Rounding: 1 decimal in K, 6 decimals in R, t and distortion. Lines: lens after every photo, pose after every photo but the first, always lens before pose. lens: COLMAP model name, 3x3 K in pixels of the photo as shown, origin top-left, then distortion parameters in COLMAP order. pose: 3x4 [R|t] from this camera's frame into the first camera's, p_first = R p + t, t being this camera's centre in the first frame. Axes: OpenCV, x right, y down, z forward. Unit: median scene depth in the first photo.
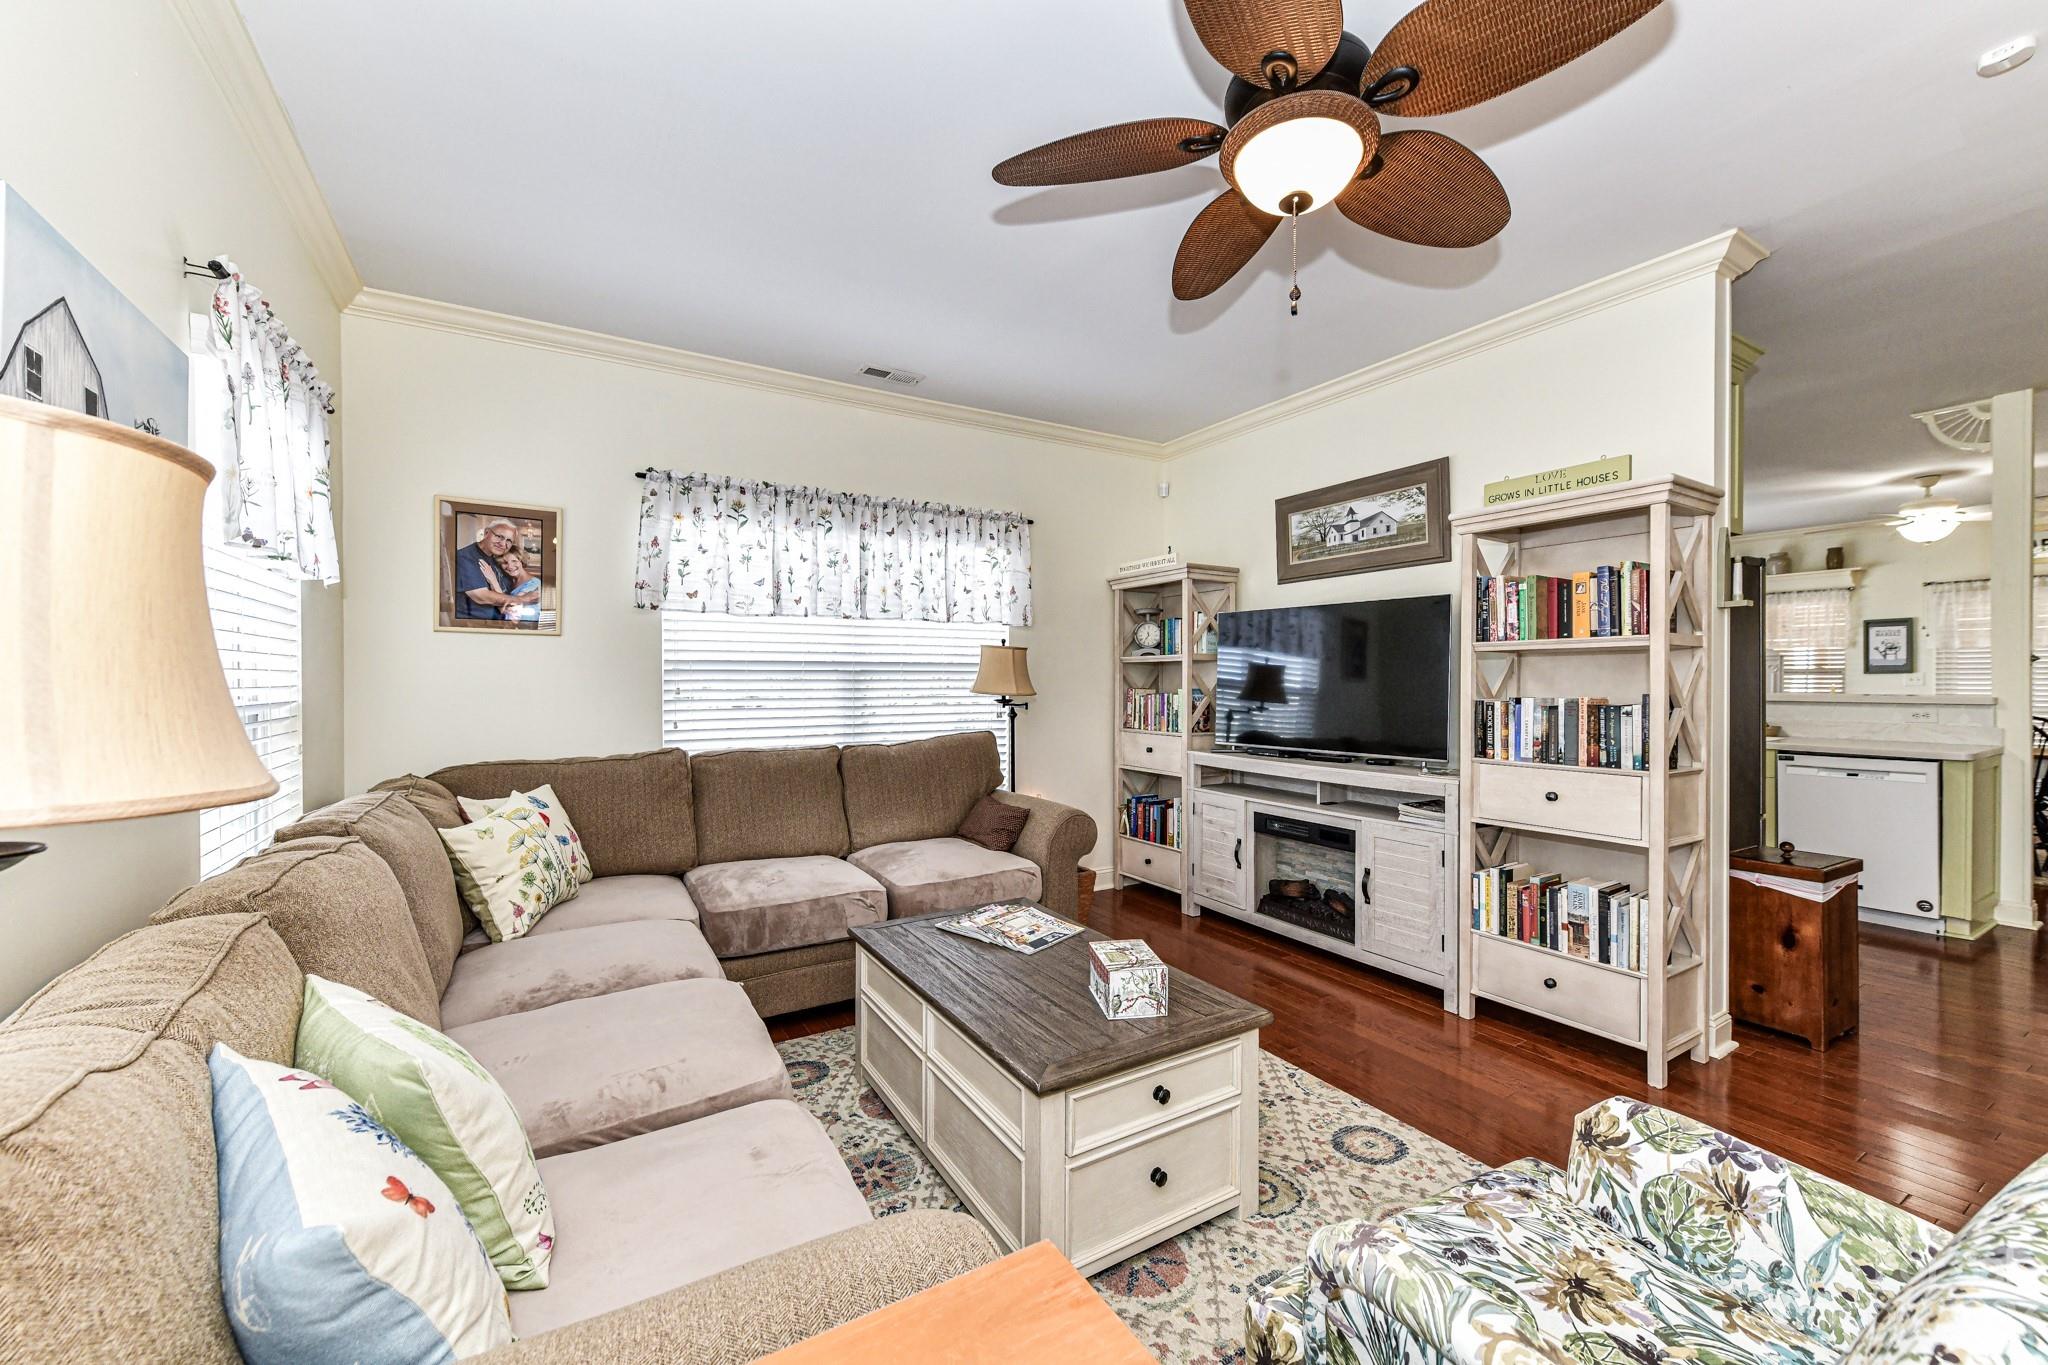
lens RADIAL K [[813.5, 0, 1032.3], [0, 813.5, 688.0], [0, 0, 1]] dist [0.003987, -0.001979]
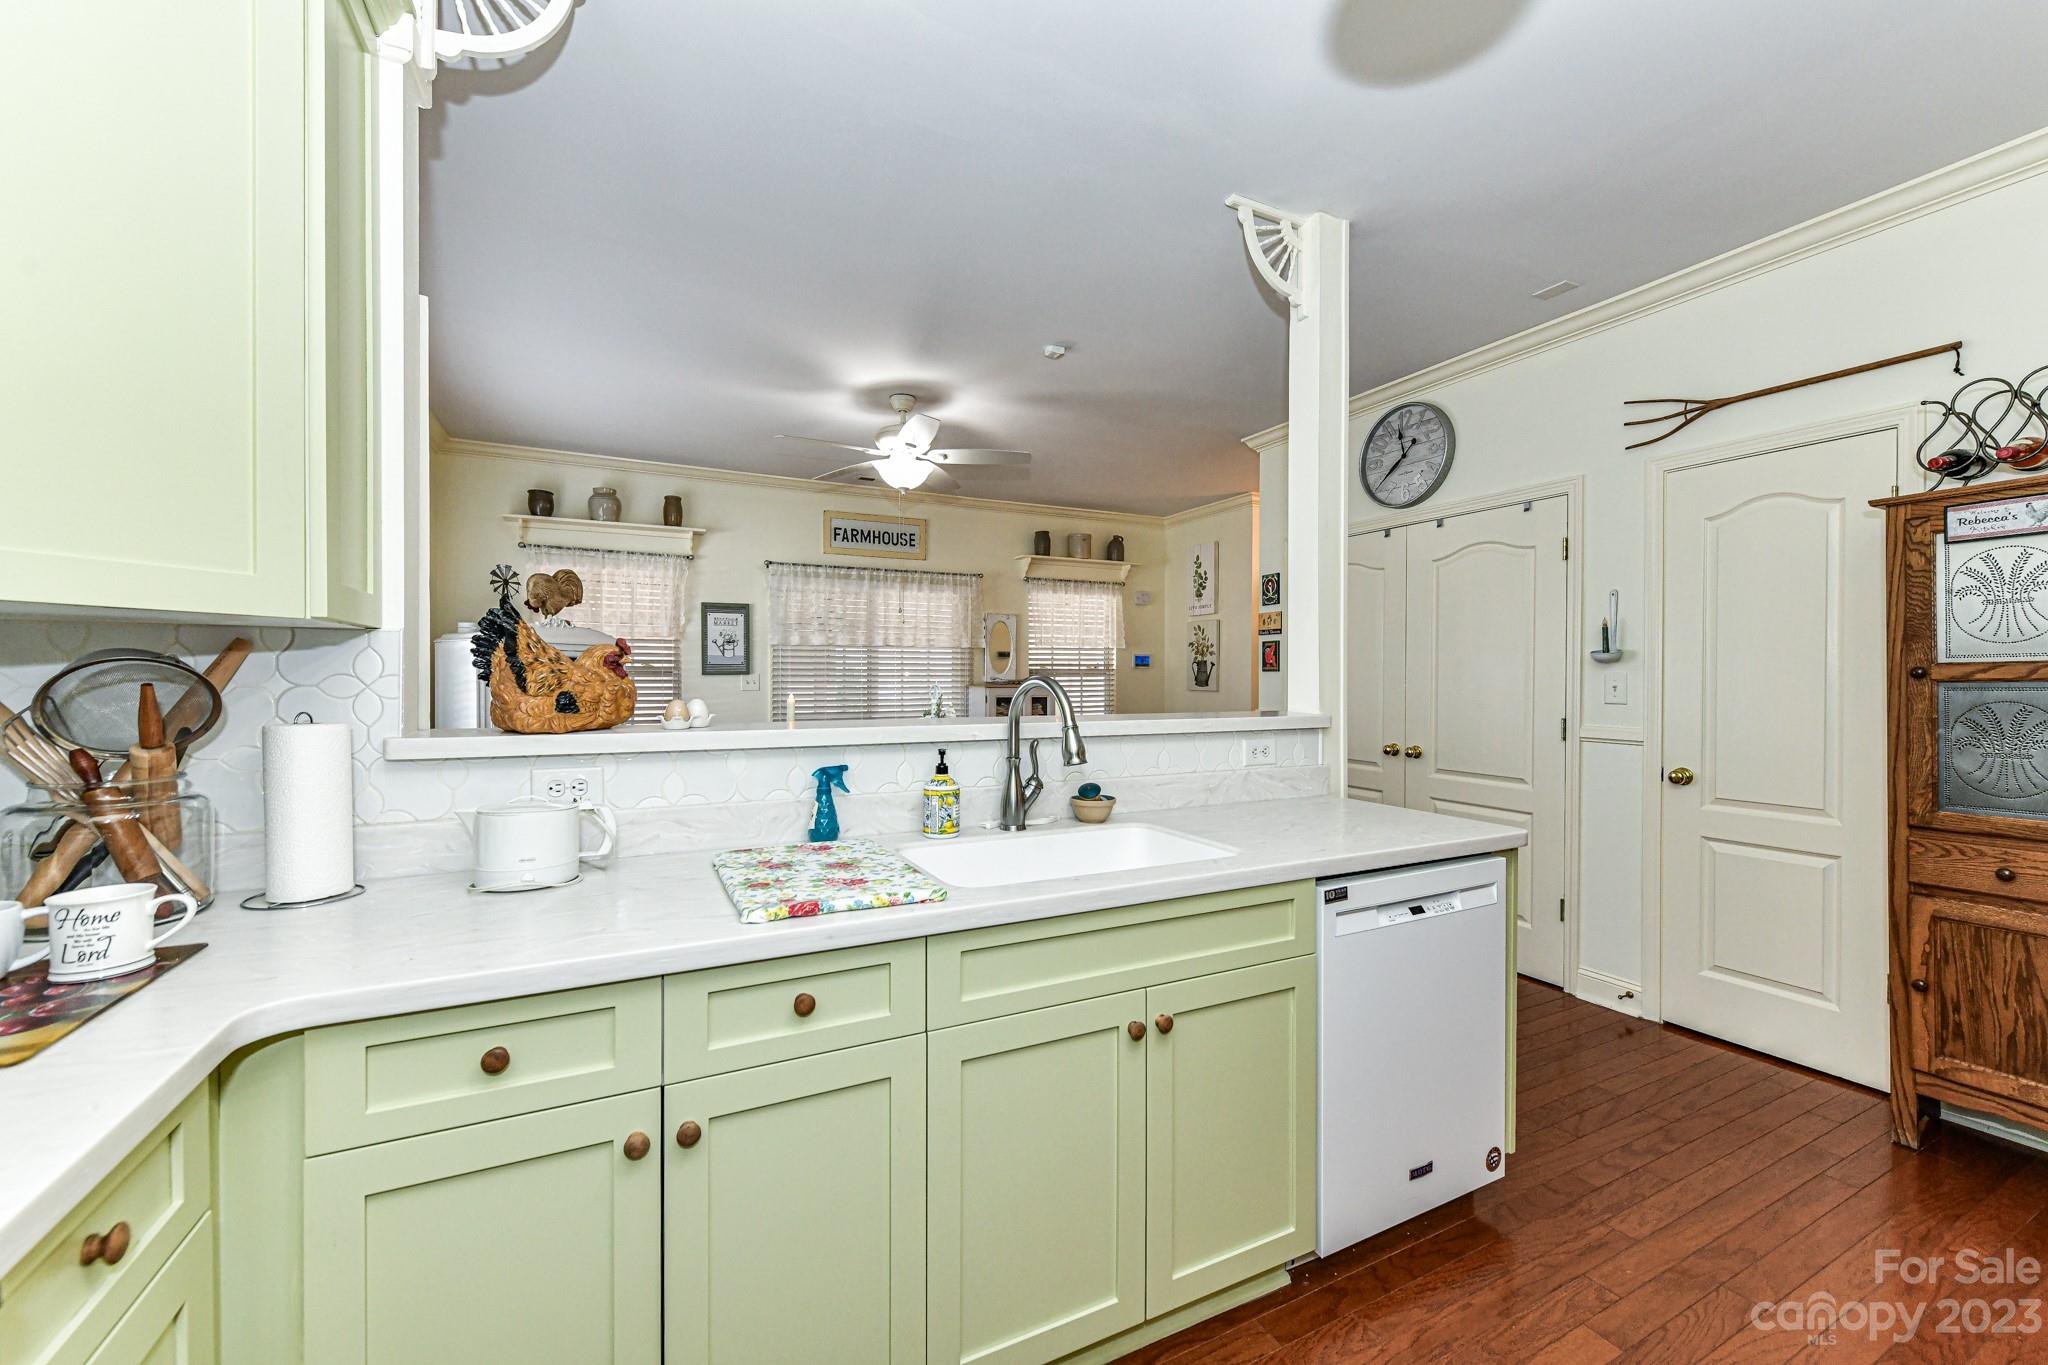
lens RADIAL K [[813.5, 0, 1020.6], [0, 813.5, 688.0], [0, 0, 1]] dist [0.003987, -0.001979]
pose [[0.096881, -0.000430, 0.995296, 0.663905], [0.002484, 0.999997, 0.000190, -0.010477], [-0.995293, 0.002454, 0.096882, 1.347959]]
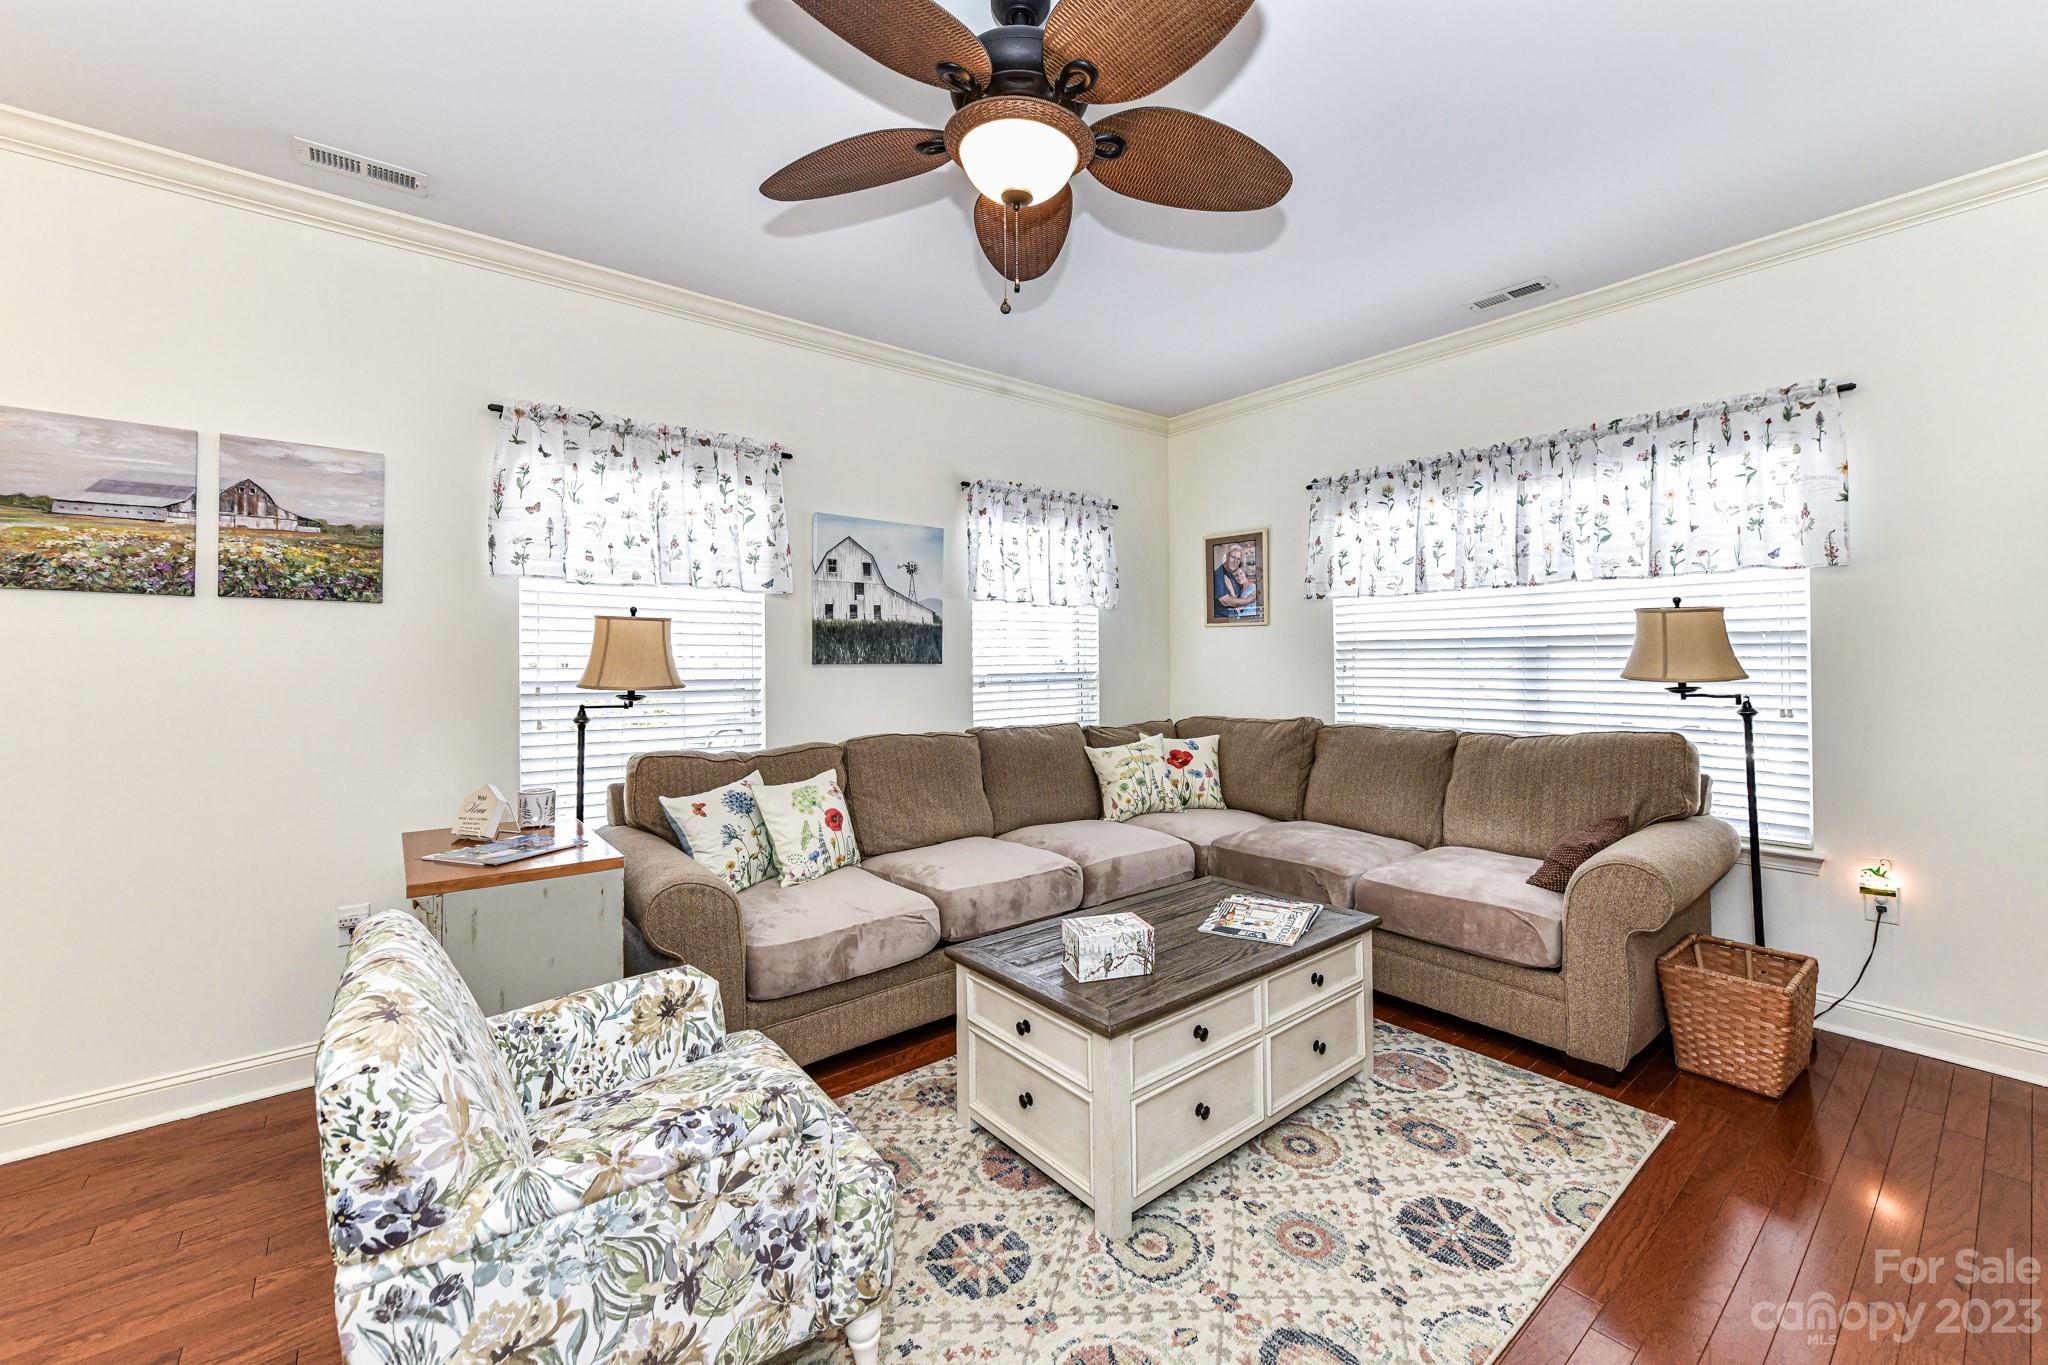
lens RADIAL K [[813.5, 0, 1011.5], [0, 813.5, 657.0], [0, 0, 1]] dist [0.003987, -0.001979]
pose [[0.117178, -0.002357, -0.993108, 0.633343], [-0.002957, 0.999992, -0.002722, -0.008090], [0.993106, 0.003255, 0.117170, 0.416466]]
